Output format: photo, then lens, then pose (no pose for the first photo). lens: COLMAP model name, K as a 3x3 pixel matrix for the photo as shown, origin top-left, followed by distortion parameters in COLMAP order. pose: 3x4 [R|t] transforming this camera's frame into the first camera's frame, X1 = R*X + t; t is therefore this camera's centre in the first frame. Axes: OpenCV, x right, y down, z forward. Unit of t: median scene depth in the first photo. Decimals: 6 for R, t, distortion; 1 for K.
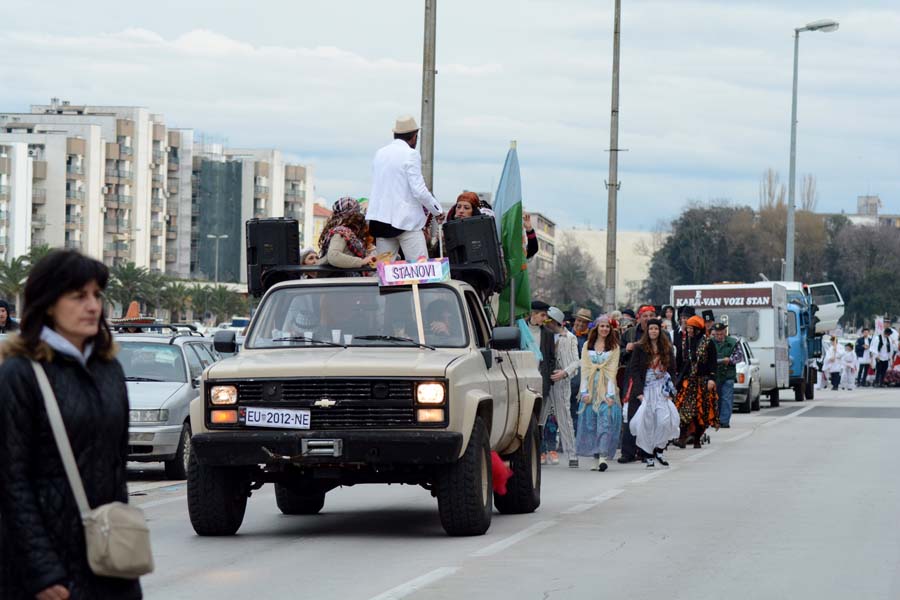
lens RADIAL K [[4270.9, 0, 450.3], [0, 4270.9, 300.8], [0, 0, 1]] dist [0.000946, 0.000000]
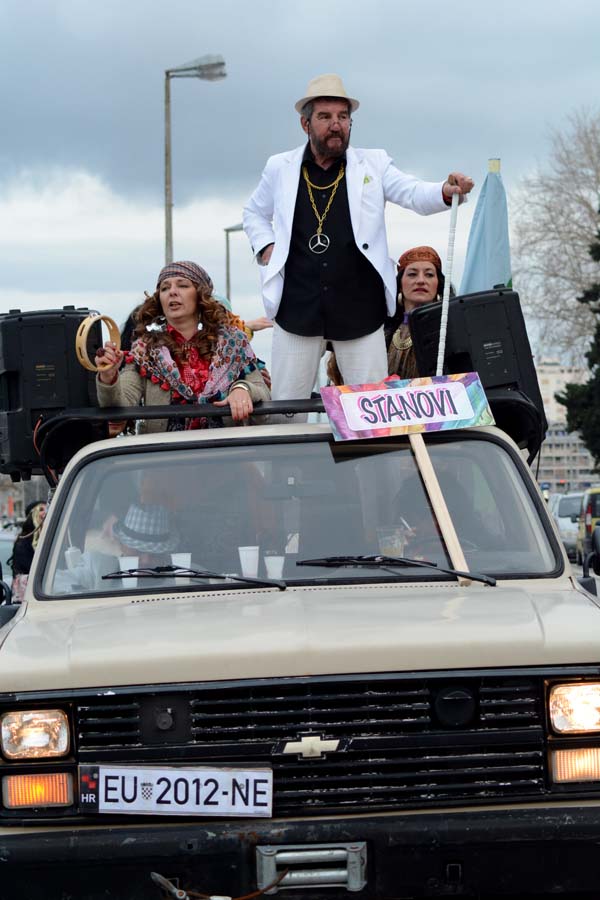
lens RADIAL K [[2859.1, 0, 298.7], [0, 2859.1, 446.6], [0, 0, 1]] dist [0.065417, 0.000000]
pose [[0.986250, -0.036946, 0.161077, -0.070279], [0.038590, 0.999230, -0.007088, -0.001052], [-0.160691, 0.013207, 0.986916, 0.744646]]
